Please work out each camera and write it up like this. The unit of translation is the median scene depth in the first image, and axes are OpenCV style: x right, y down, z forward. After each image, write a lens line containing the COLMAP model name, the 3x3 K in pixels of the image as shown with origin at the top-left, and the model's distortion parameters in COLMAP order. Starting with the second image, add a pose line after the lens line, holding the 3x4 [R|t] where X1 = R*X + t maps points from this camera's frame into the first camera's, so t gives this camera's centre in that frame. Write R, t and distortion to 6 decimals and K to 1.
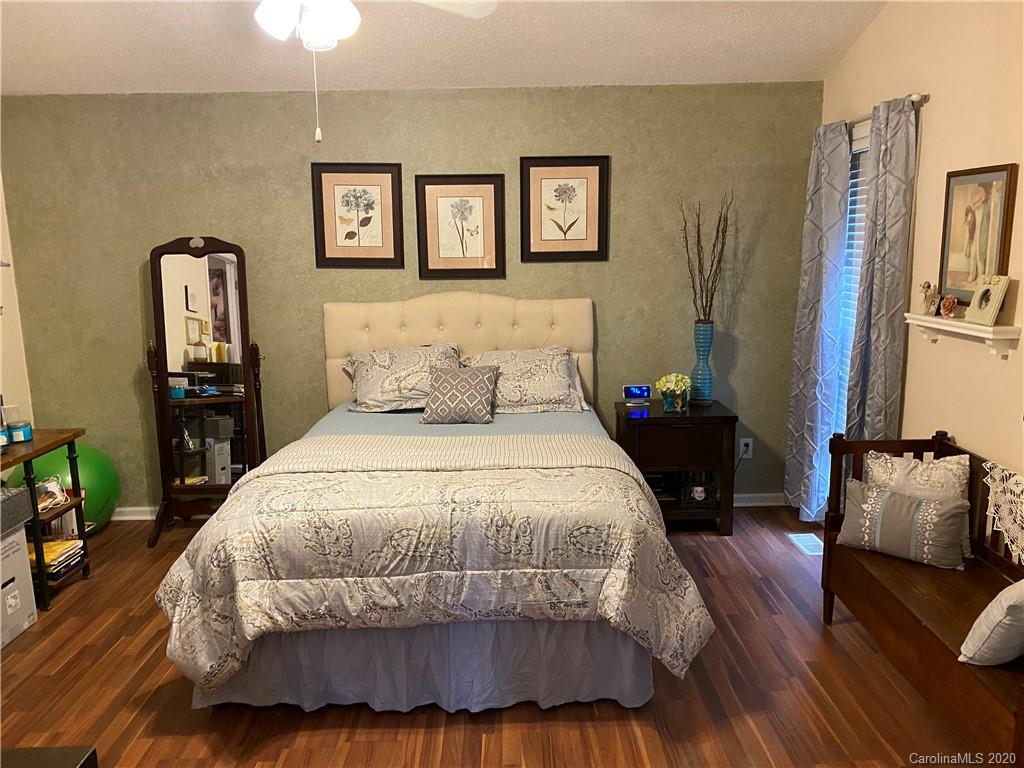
lens RADIAL K [[784.7, 0, 512.8], [0, 784.7, 386.6], [0, 0, 1]] dist [0.065026, -0.074767]
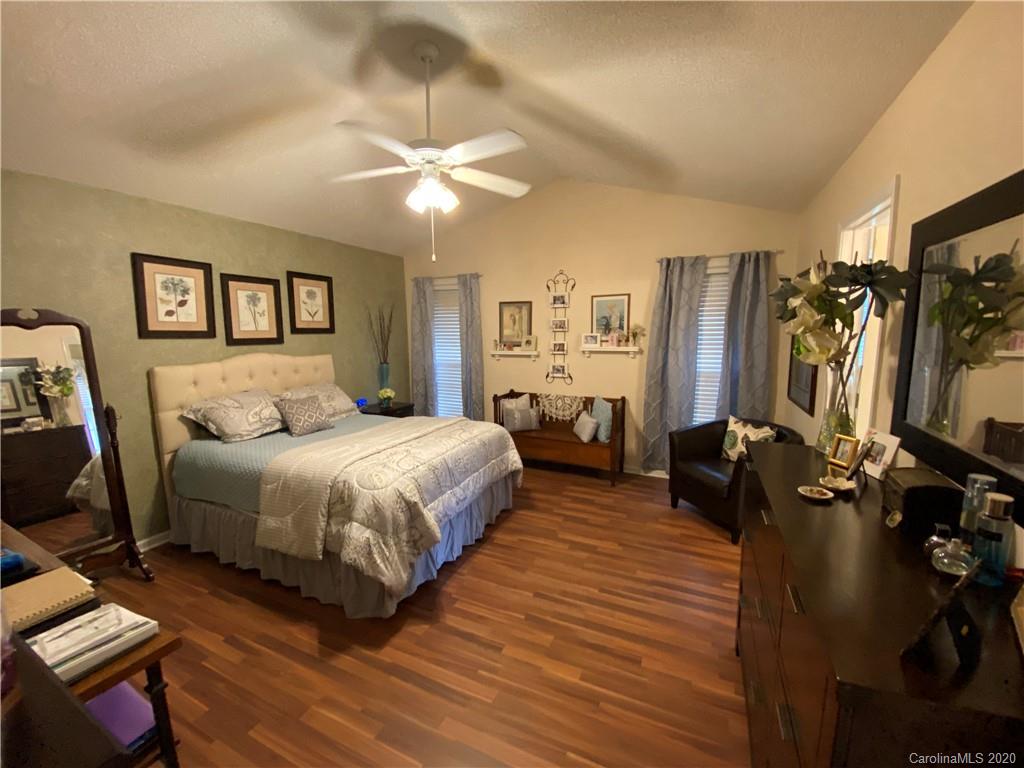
lens RADIAL K [[412.2, 0, 512.8], [0, 412.2, 381.6], [0, 0, 1]] dist [-0.004291, -0.000842]
pose [[0.420518, -0.101968, 0.901536, -0.585347], [0.159319, 0.986523, 0.037267, -0.019394], [-0.893187, 0.127961, 0.431096, 0.235621]]
